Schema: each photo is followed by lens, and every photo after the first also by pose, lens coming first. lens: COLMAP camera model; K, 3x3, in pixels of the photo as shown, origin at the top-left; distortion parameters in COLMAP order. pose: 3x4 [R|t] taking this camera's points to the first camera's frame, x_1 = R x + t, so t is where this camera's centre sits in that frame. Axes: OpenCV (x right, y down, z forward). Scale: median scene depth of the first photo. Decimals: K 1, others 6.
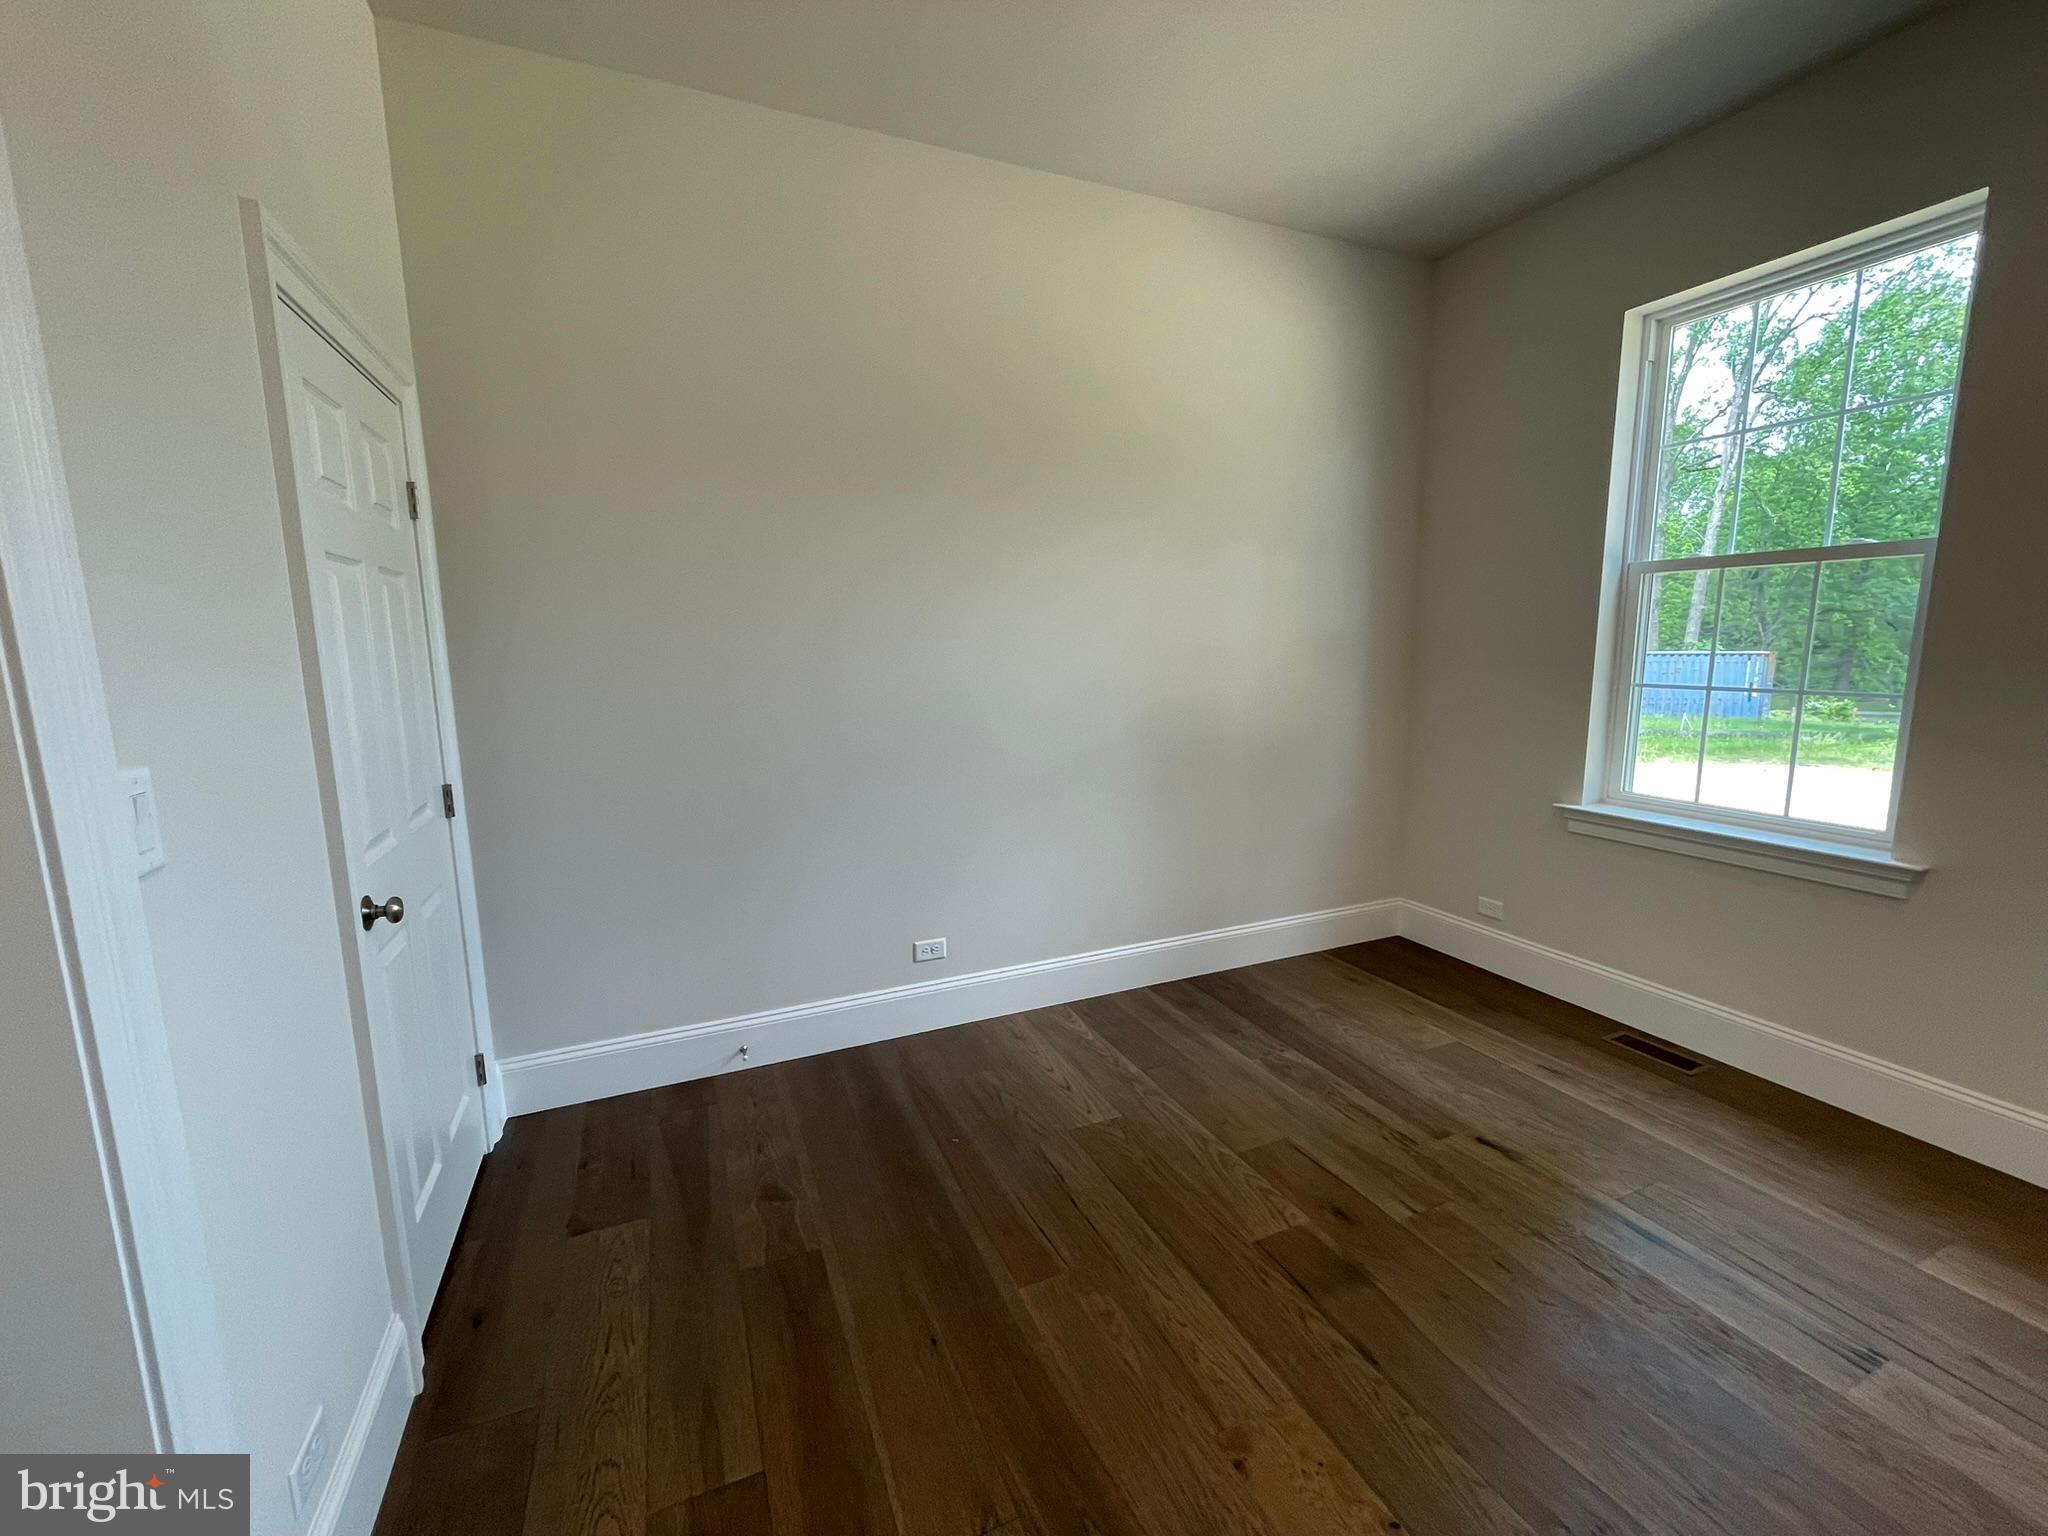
lens RADIAL K [[830.8, 0, 1024.0], [0, 830.8, 768.0], [0, 0, 1]] dist [-0.002026, -0.000162]
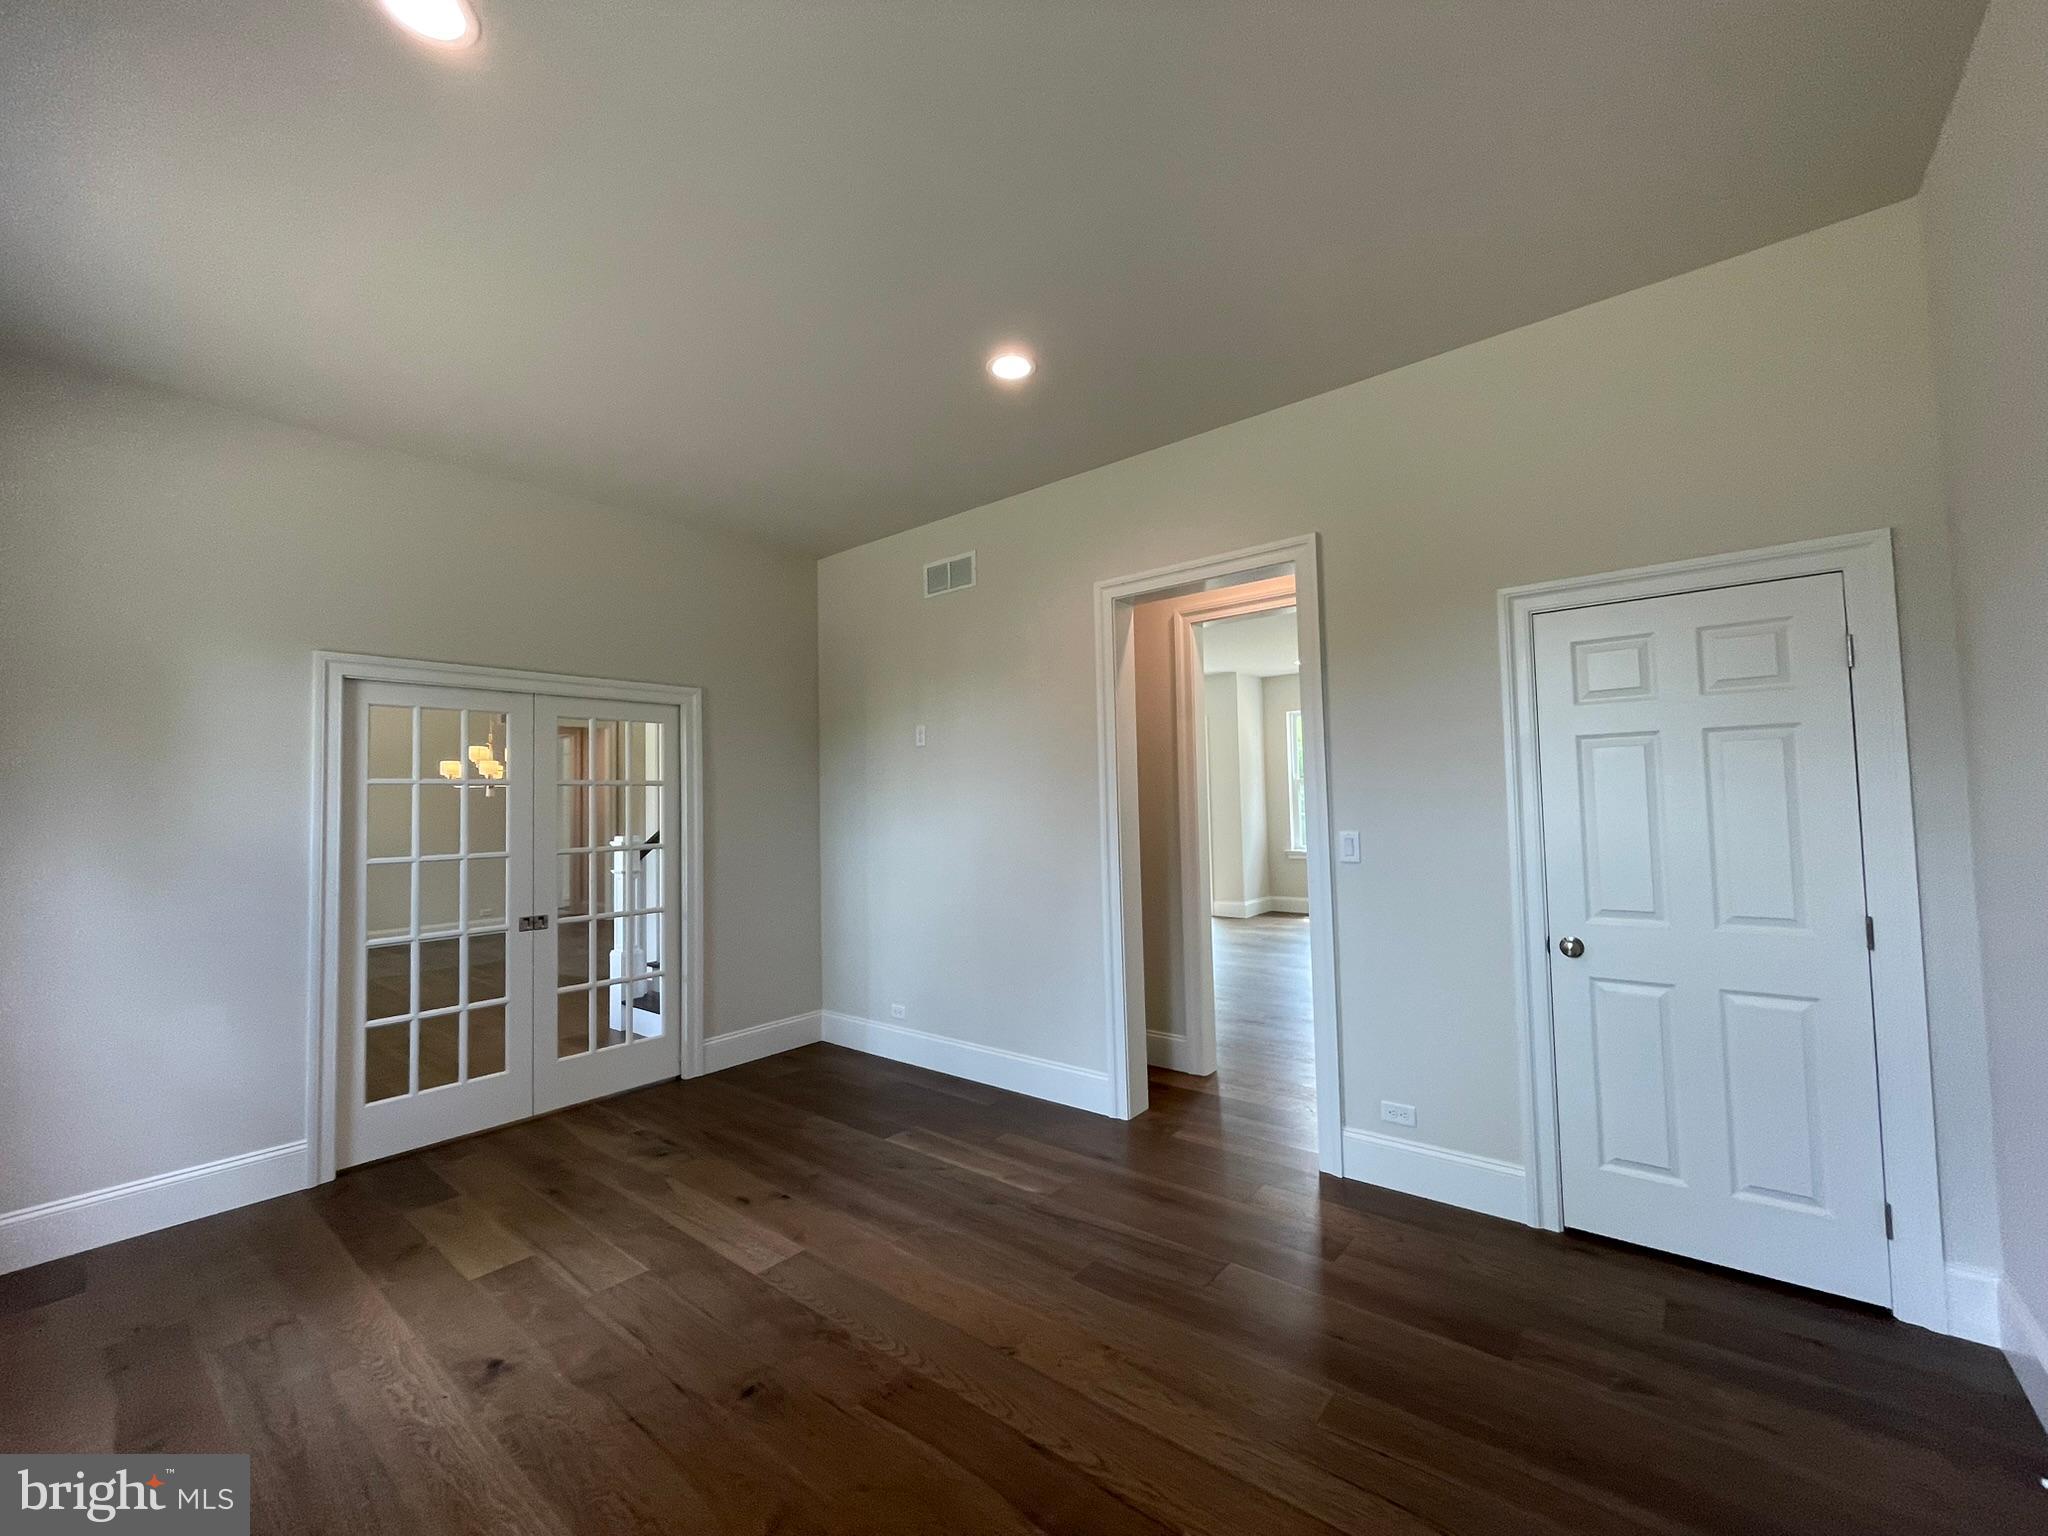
lens RADIAL K [[830.8, 0, 1024.0], [0, 830.8, 768.0], [0, 0, 1]] dist [-0.002026, -0.000162]
pose [[-0.895215, 0.008445, -0.445555, 0.879501], [-0.036441, 0.995085, 0.092078, -0.282638], [0.444143, 0.098666, -0.890507, 1.804789]]
